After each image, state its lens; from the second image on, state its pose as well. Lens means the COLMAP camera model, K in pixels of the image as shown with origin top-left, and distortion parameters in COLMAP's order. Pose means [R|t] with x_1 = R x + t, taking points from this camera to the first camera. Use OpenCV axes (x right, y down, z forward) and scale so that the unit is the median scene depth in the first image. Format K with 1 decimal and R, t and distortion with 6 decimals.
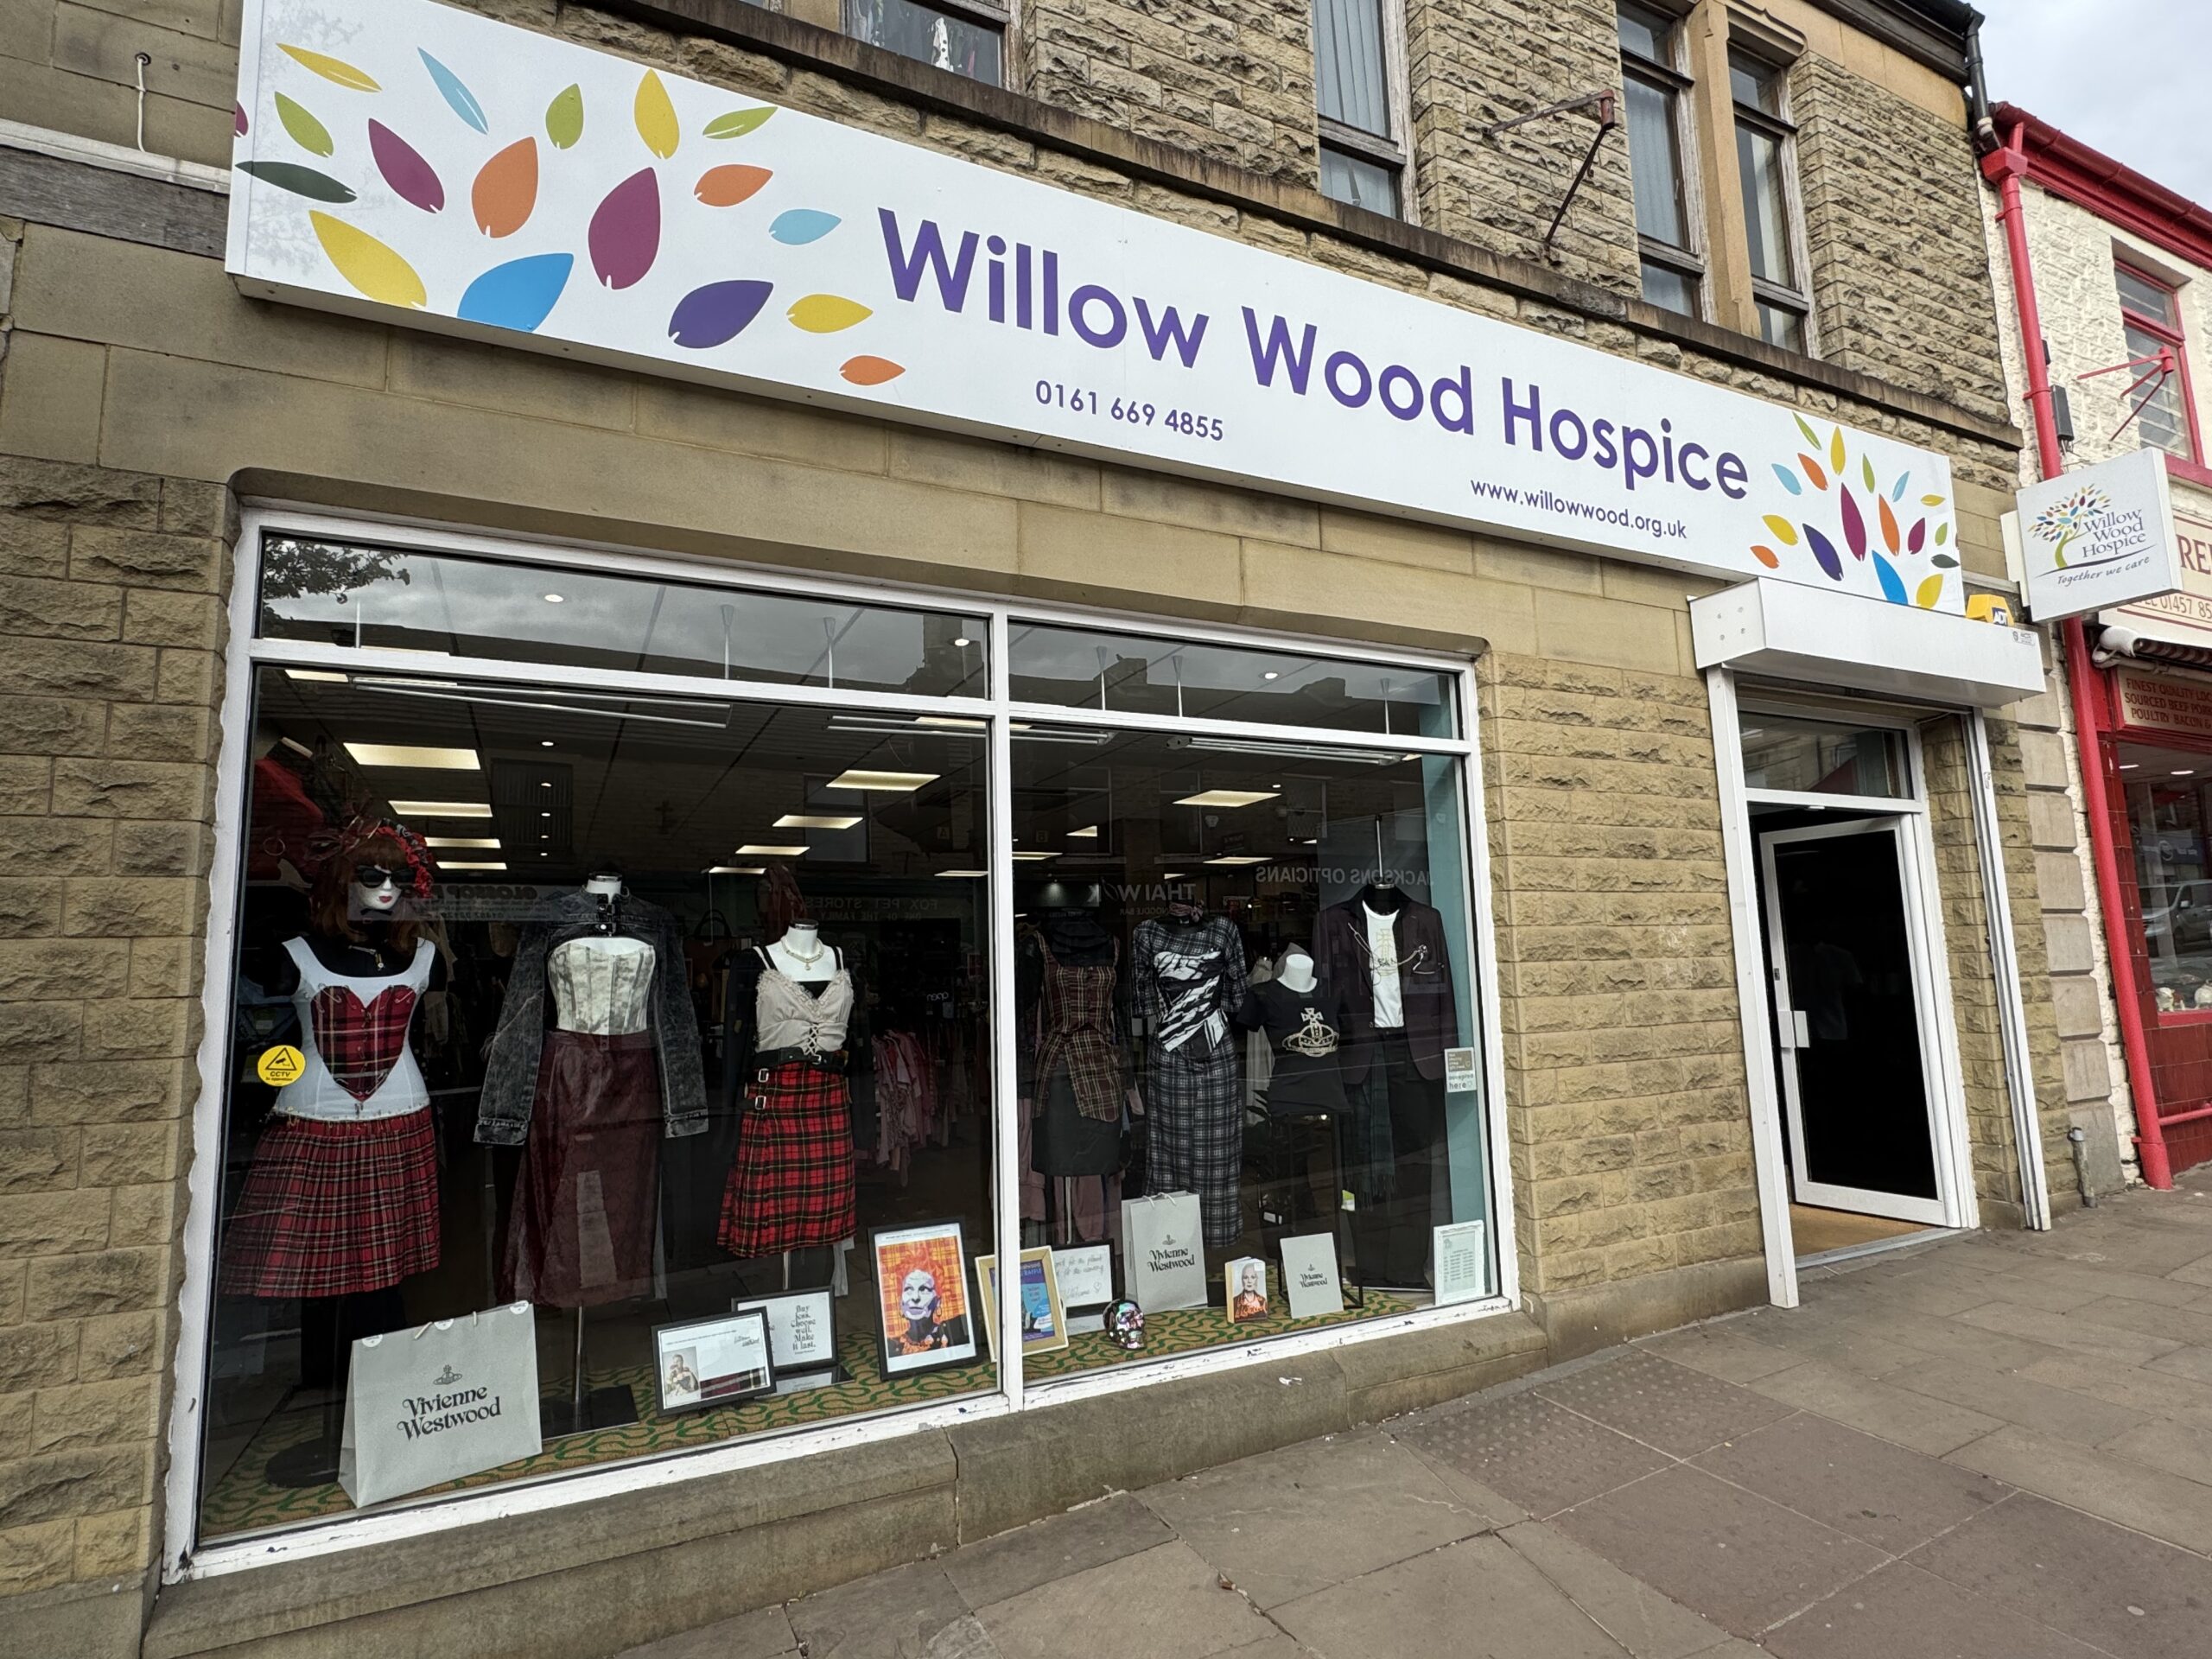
lens RADIAL K [[1158.8, 0, 1099.3], [0, 1158.8, 821.9], [0, 0, 1]] dist [-0.002613, -0.000837]
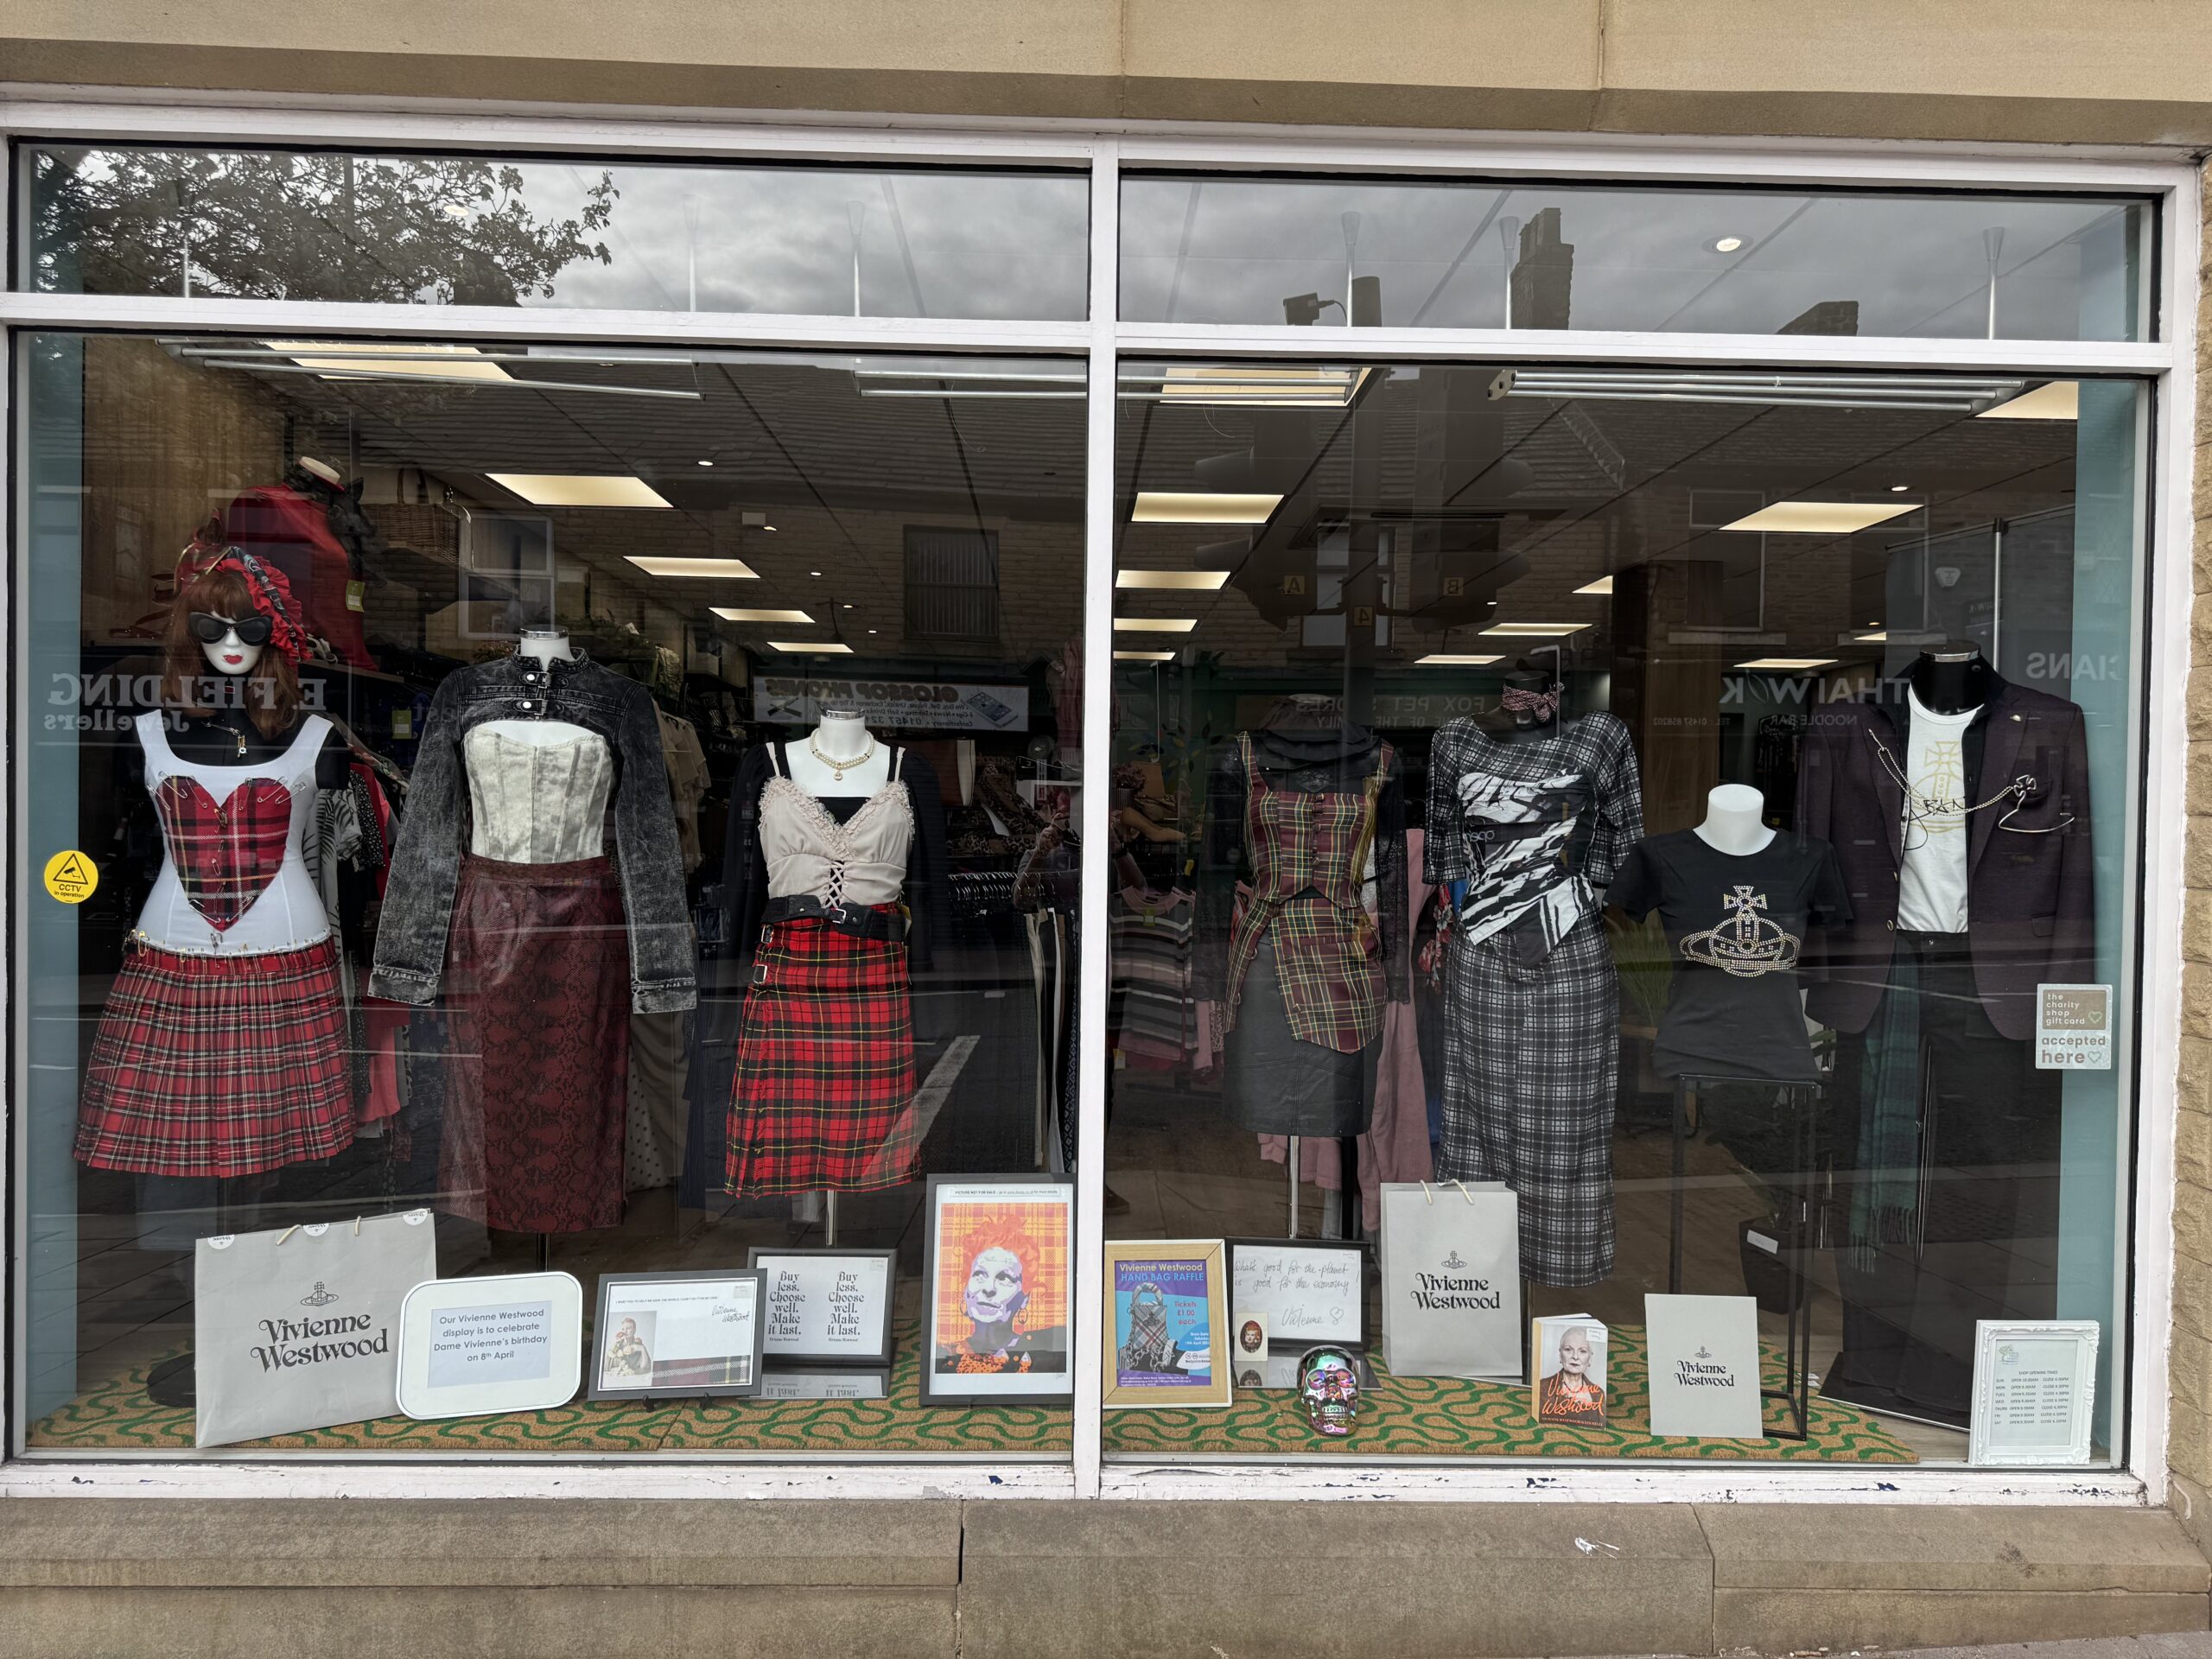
lens RADIAL K [[1561.2, 0, 1106.1], [0, 1561.2, 833.1], [0, 0, 1]] dist [0.031014, -0.031871]
pose [[0.908906, 0.047659, -0.414270, 0.246197], [0.014933, 0.989090, 0.146552, 0.031920], [0.416735, -0.139388, 0.898278, 0.274854]]
